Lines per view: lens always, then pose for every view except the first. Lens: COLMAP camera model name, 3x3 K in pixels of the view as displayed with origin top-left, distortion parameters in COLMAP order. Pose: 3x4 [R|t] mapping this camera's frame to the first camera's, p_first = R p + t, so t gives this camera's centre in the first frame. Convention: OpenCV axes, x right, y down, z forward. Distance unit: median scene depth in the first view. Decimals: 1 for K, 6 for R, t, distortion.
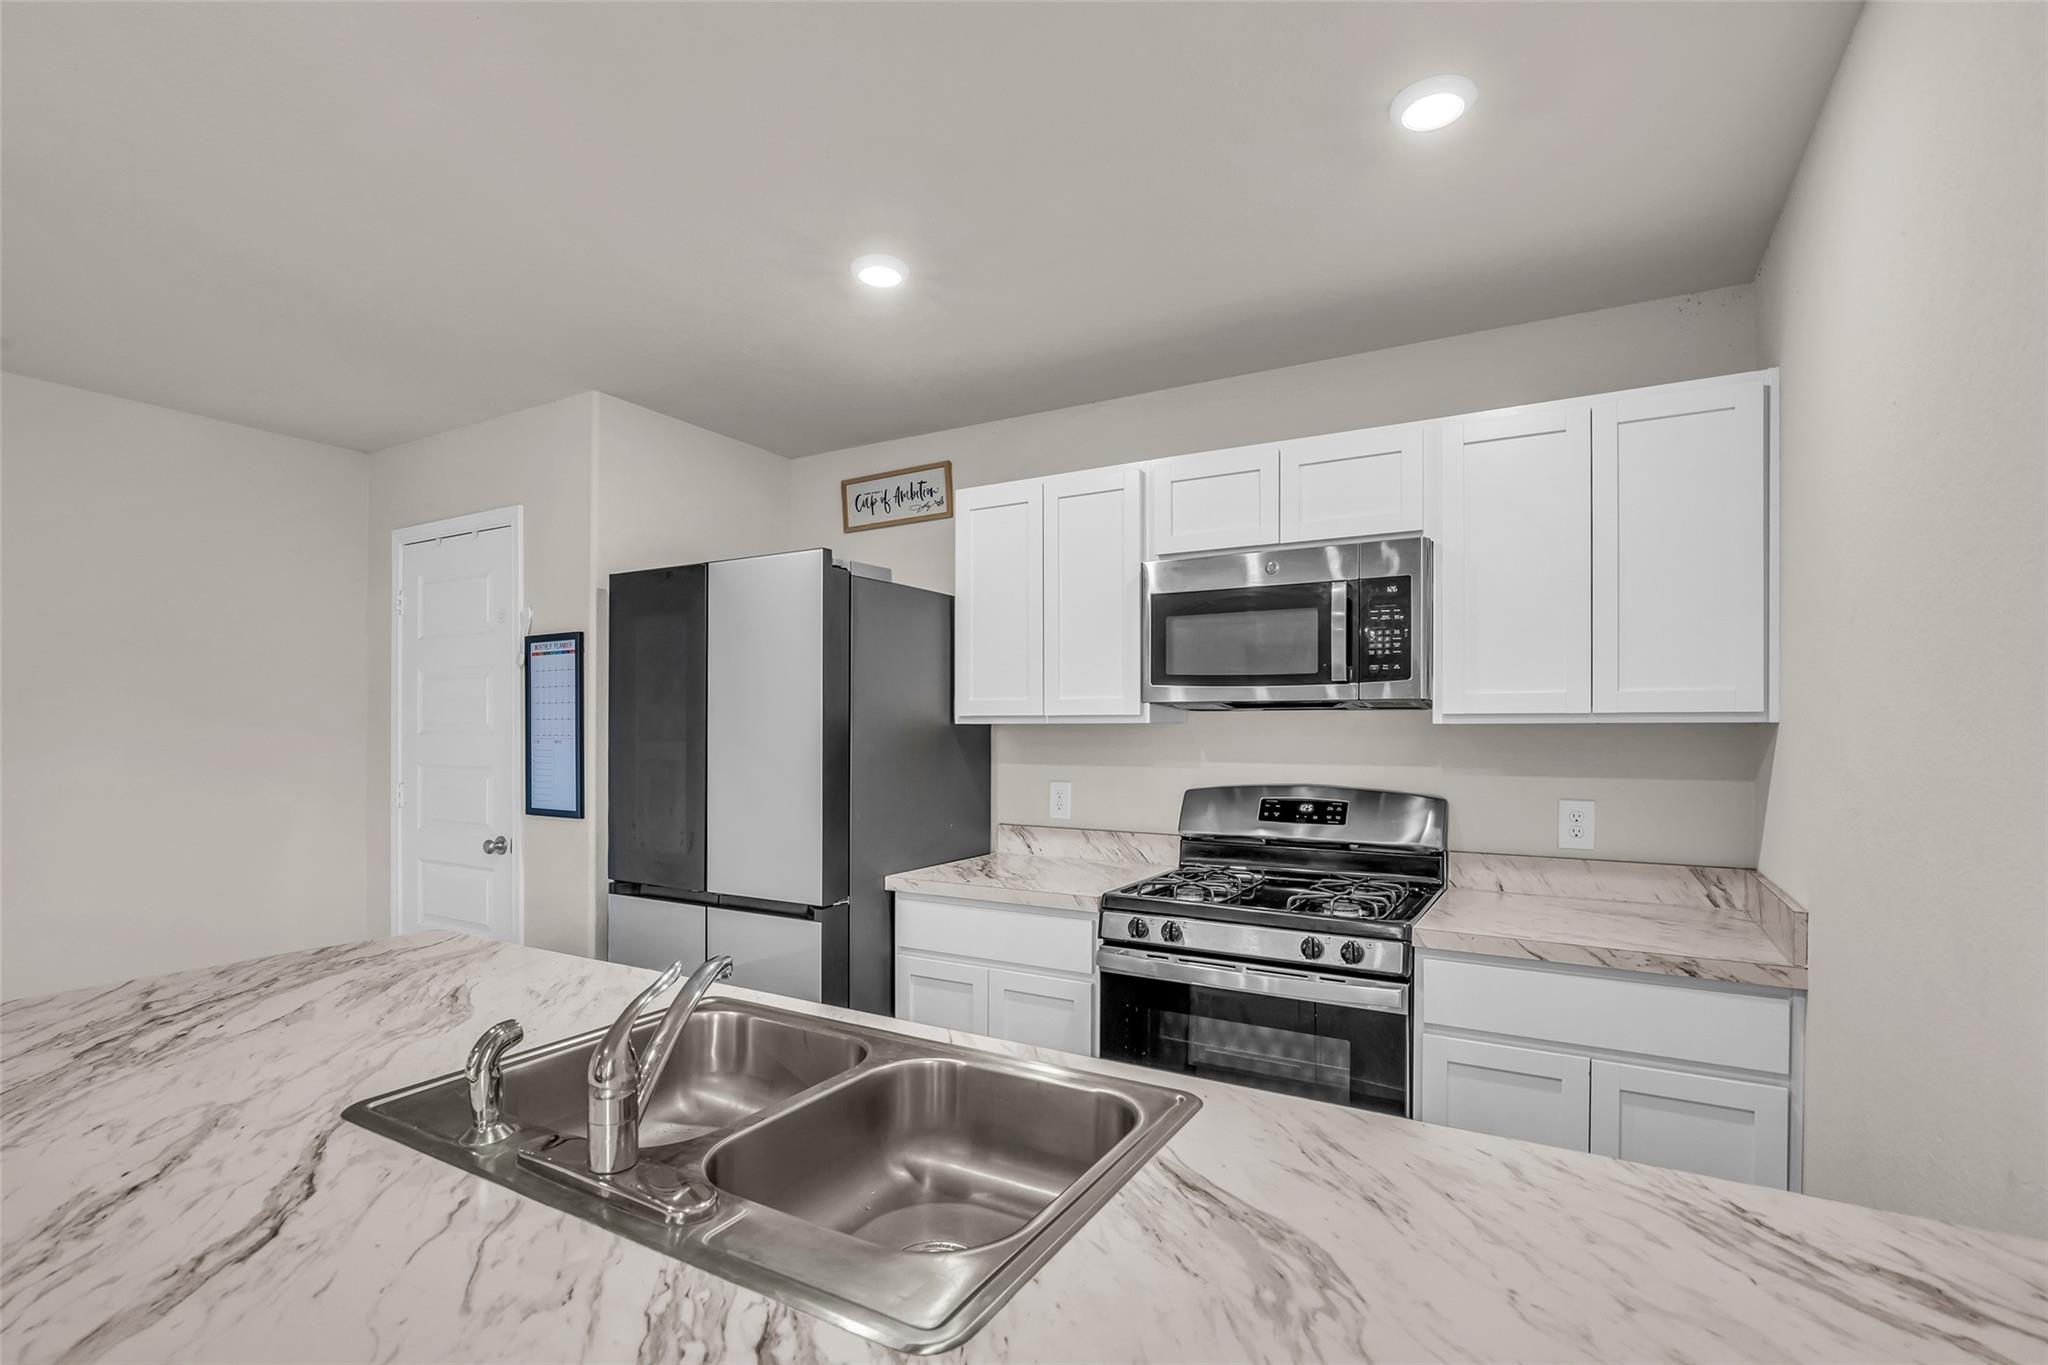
lens RADIAL K [[967.8, 0, 1023.8], [0, 967.8, 723.5], [0, 0, 1]] dist [0.000565, 0.000314]
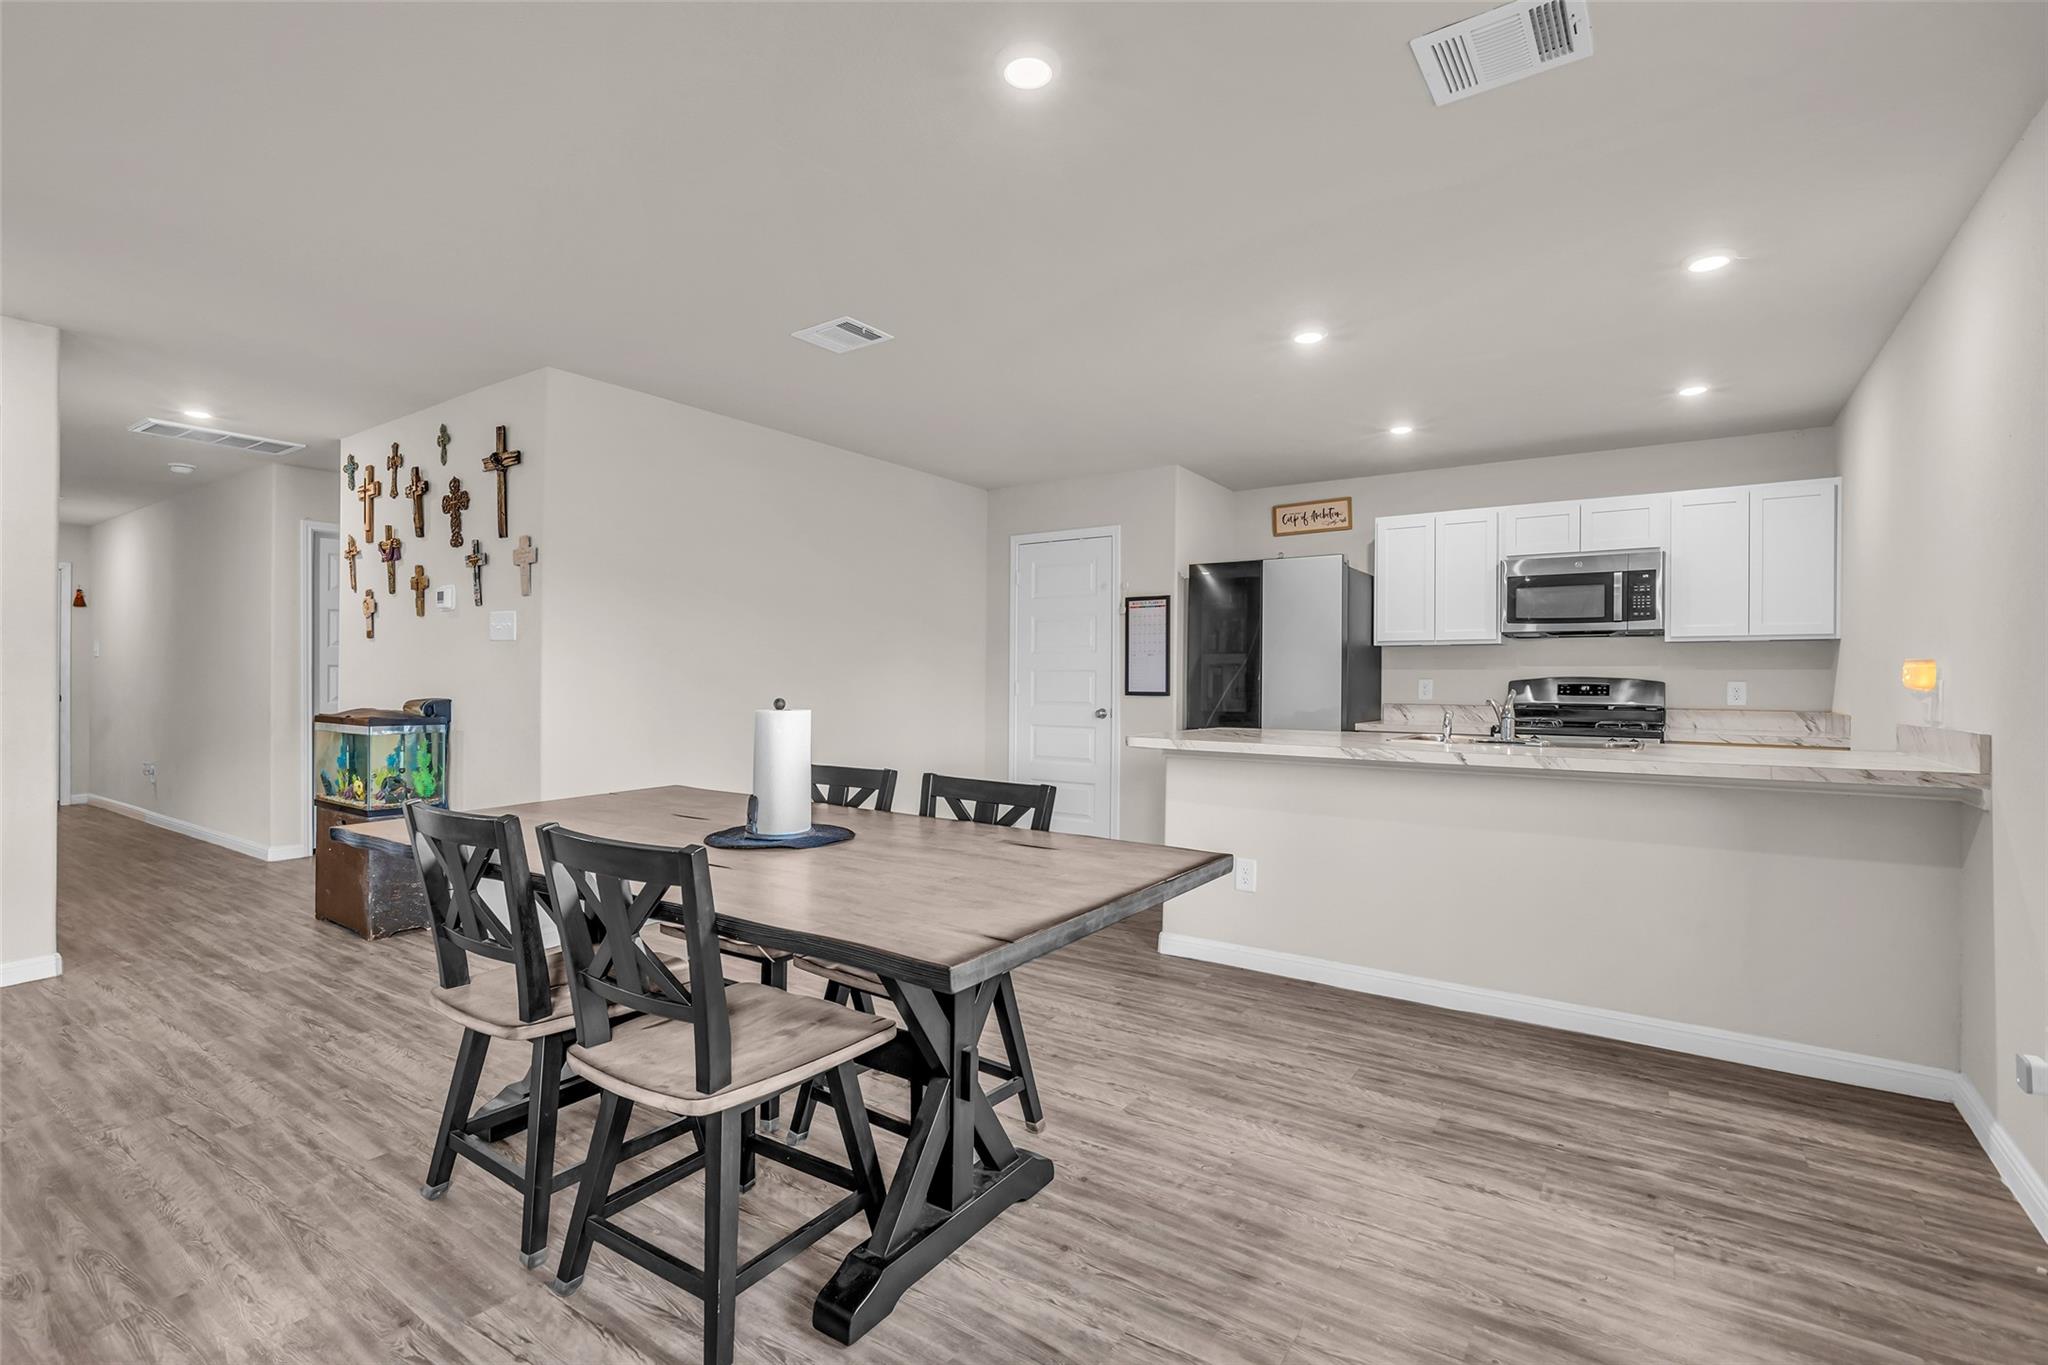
lens RADIAL K [[943.5, 0, 1018.3], [0, 943.5, 677.3], [0, 0, 1]] dist [-0.025395, 0.009385]
pose [[0.997117, 0.005395, -0.075692, -0.677930], [-0.005313, 0.999985, 0.001278, 0.068651], [0.075698, -0.000872, 0.997130, -0.916142]]
